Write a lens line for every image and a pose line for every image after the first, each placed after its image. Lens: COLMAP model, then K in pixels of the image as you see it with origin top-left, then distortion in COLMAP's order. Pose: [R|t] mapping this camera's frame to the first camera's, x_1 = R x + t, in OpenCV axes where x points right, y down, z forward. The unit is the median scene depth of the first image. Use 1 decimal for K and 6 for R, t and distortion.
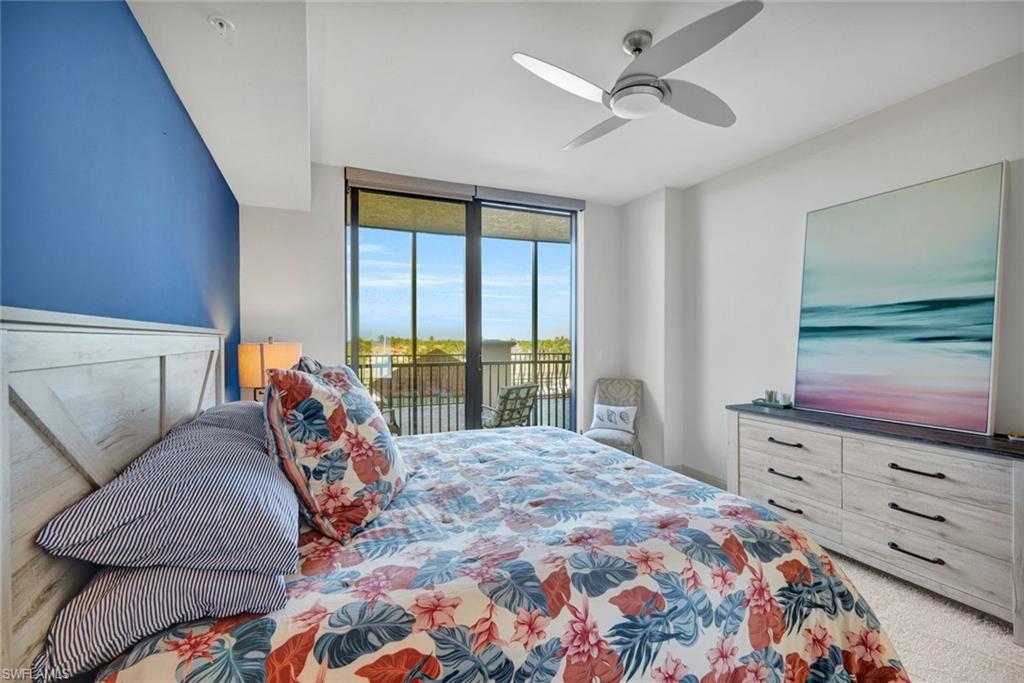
lens RADIAL K [[459.4, 0, 517.9], [0, 459.4, 338.2], [0, 0, 1]] dist [0.001348, 0.000137]
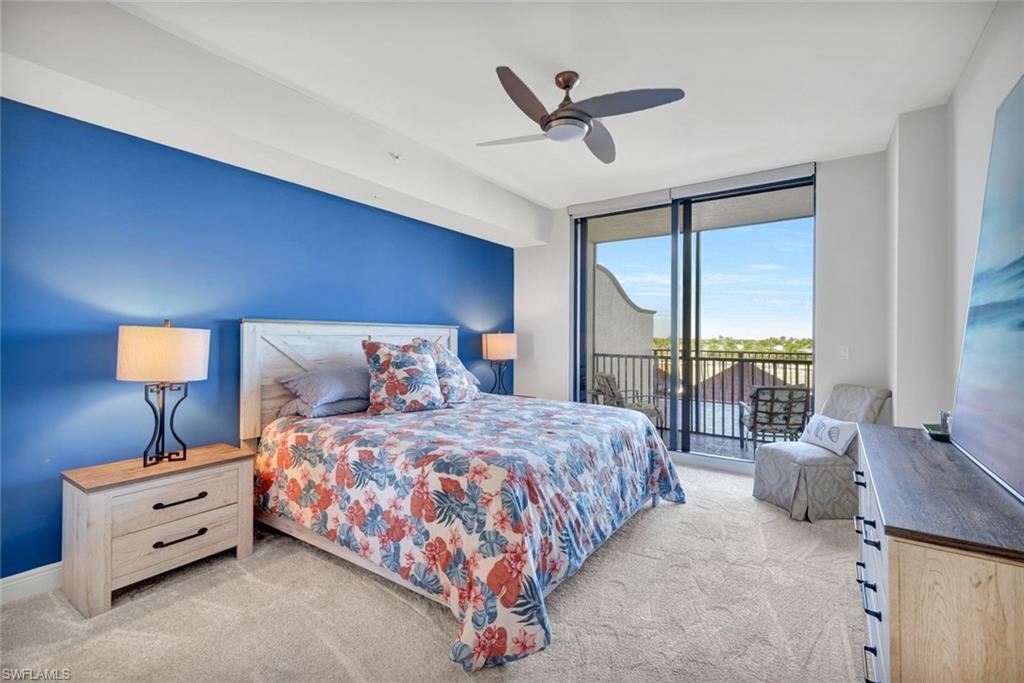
lens RADIAL K [[459.4, 0, 517.9], [0, 459.4, 338.2], [0, 0, 1]] dist [0.001348, 0.000137]
pose [[0.523792, 0.009183, -0.851797, 1.795899], [-0.008748, 0.999947, 0.005402, 0.034423], [0.851801, 0.004622, 0.523845, 0.399784]]
